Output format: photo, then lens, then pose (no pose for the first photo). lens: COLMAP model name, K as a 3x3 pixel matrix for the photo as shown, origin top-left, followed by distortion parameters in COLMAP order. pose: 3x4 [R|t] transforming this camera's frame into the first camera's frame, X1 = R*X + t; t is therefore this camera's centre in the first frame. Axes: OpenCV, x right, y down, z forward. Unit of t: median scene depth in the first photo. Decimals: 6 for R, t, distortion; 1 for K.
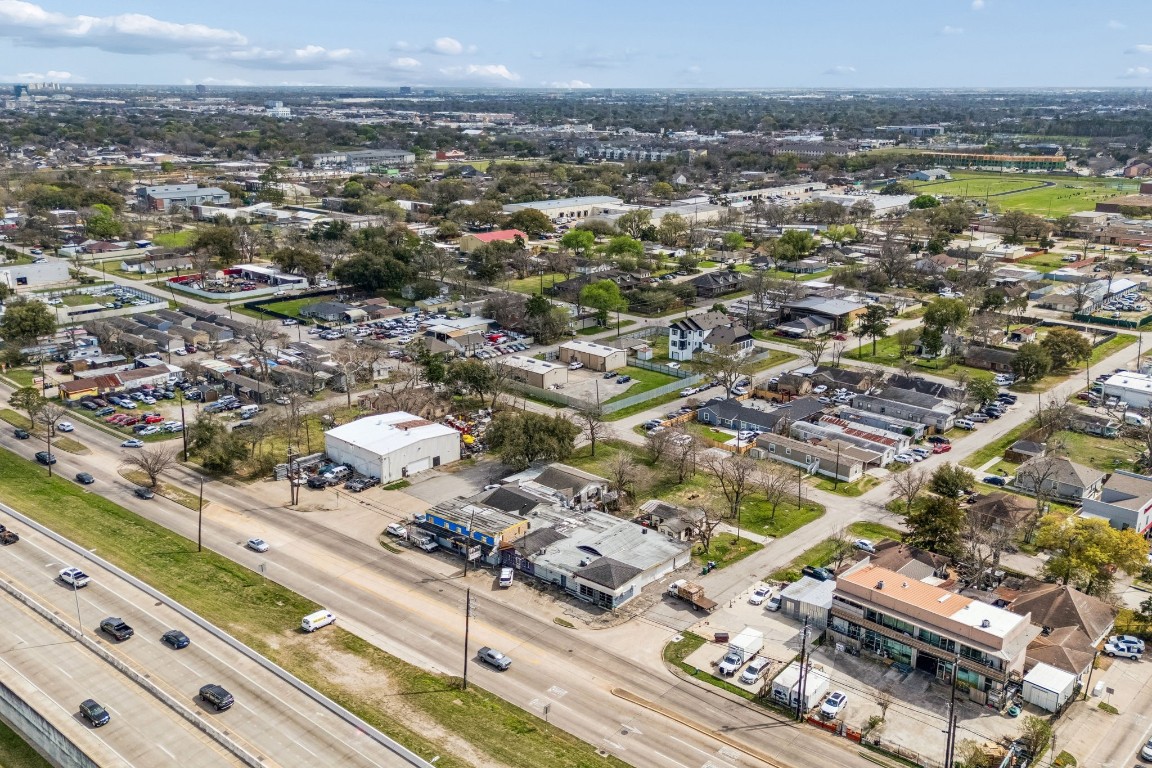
lens RADIAL K [[1018.8, 0, 576.0], [0, 1018.8, 384.0], [0, 0, 1]] dist [-0.004658, -0.002014]
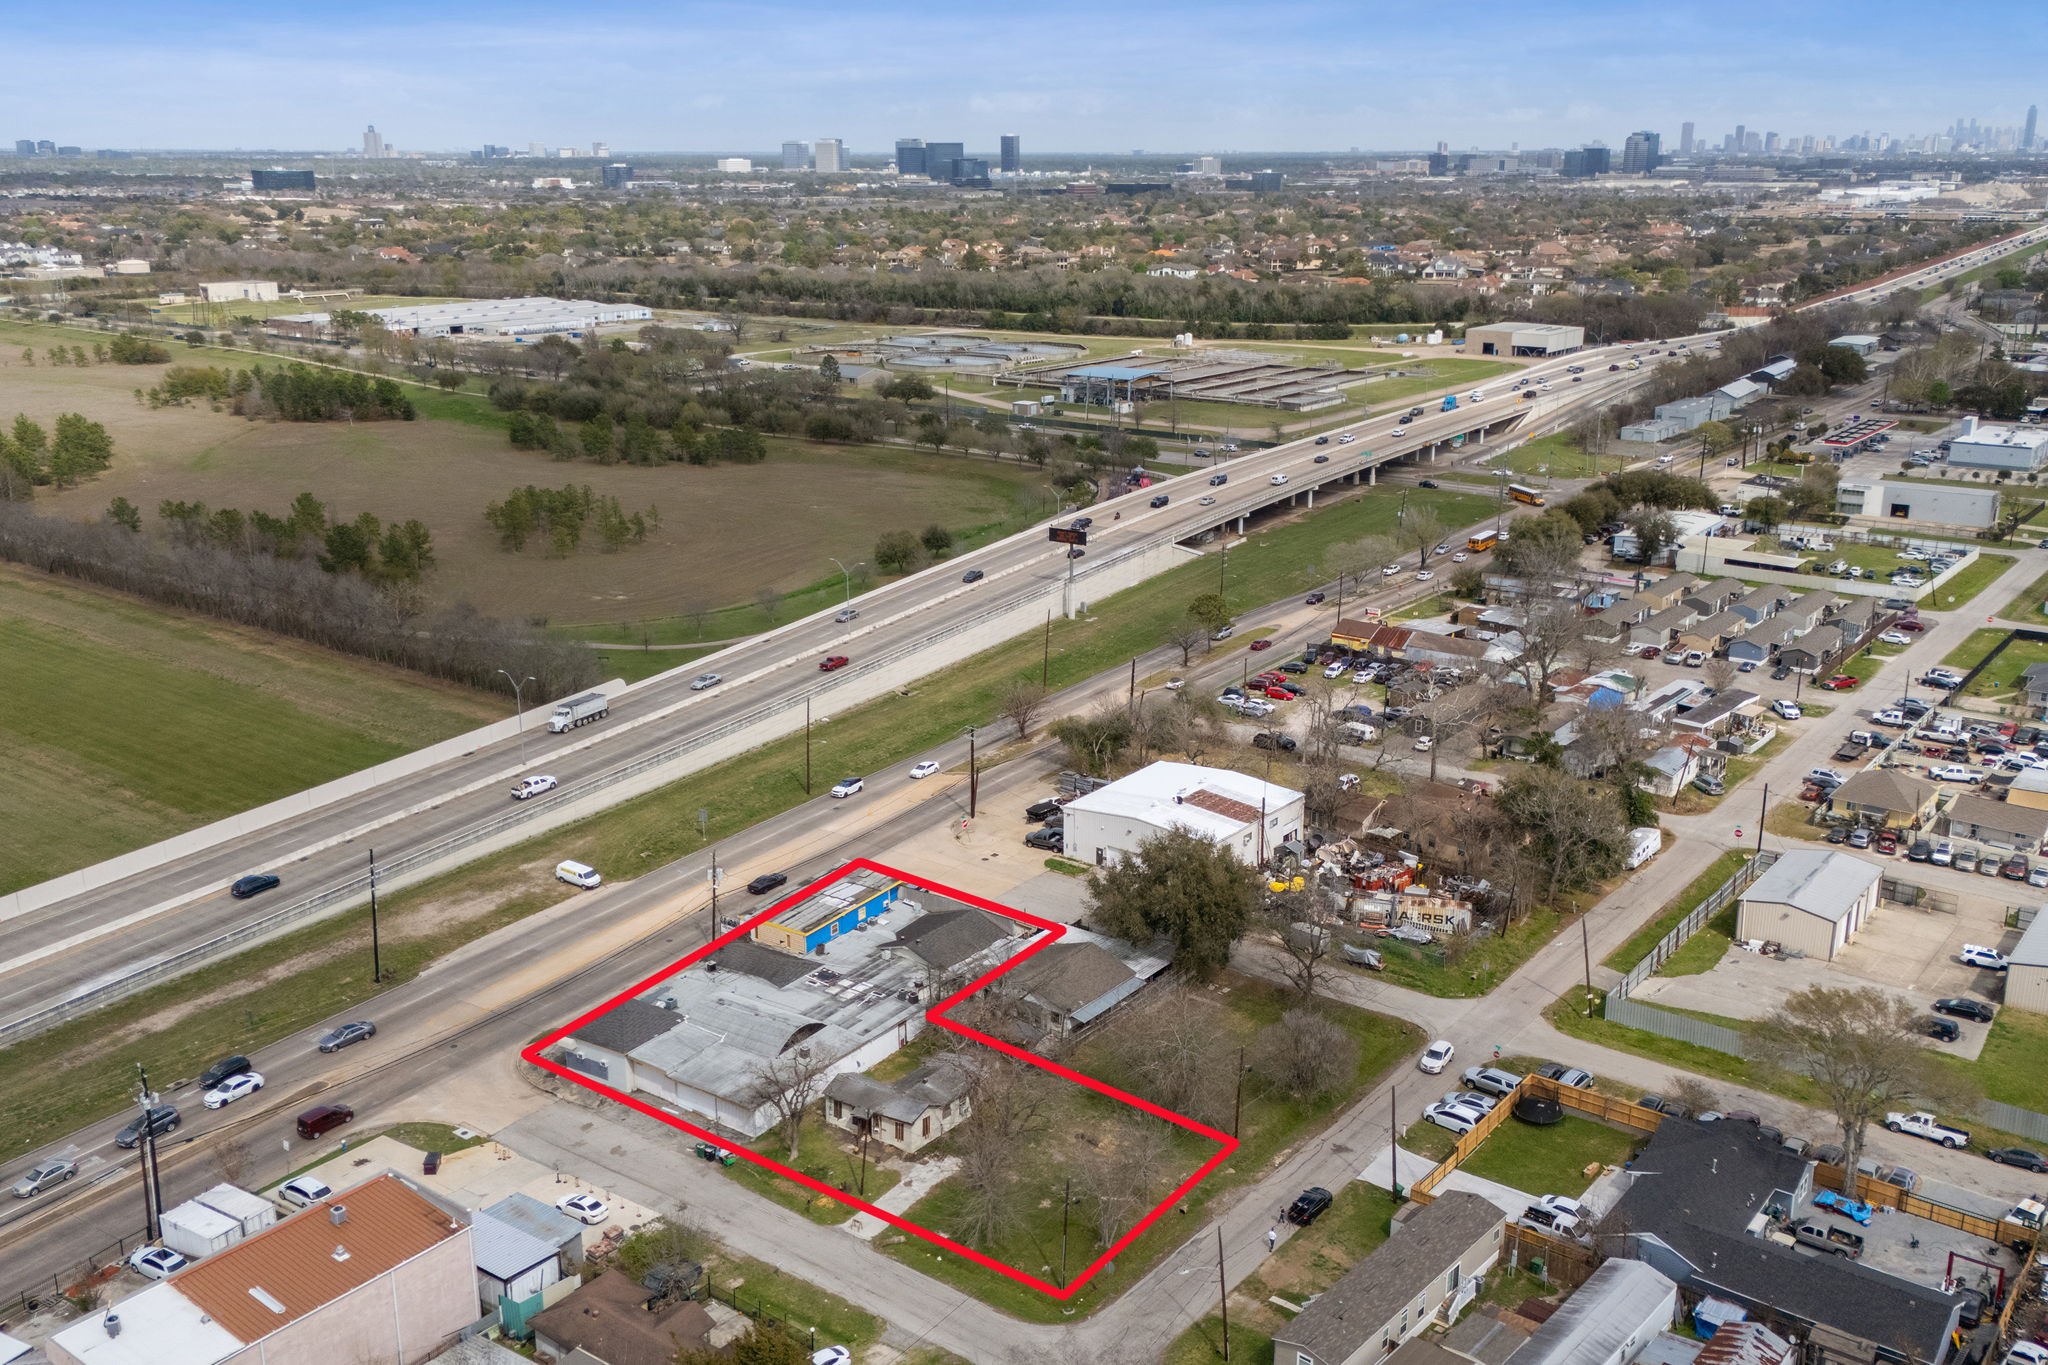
lens RADIAL K [[1811.3, 0, 1024.0], [0, 1811.3, 682.5], [0, 0, 1]] dist [-0.004658, -0.002014]
pose [[0.098927, 0.268061, -0.958309, 0.967864], [-0.270443, 0.934028, 0.233350, -0.285605], [0.957640, 0.236083, 0.164896, 1.007177]]
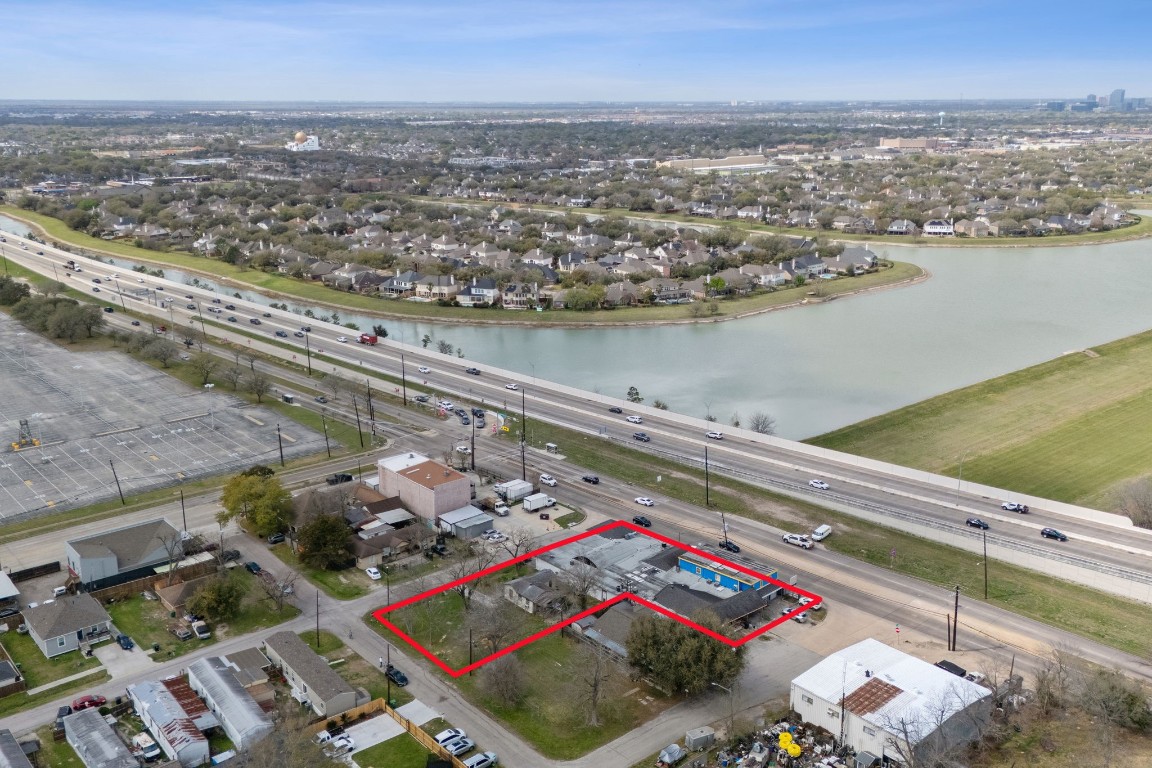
lens RADIAL K [[1018.8, 0, 576.0], [0, 1018.8, 384.0], [0, 0, 1]] dist [-0.004658, -0.002014]
pose [[-0.995045, -0.036416, 0.092513, -0.034272], [0.016992, 0.854528, 0.519128, -0.653807], [-0.097959, 0.518127, -0.849675, 2.023735]]
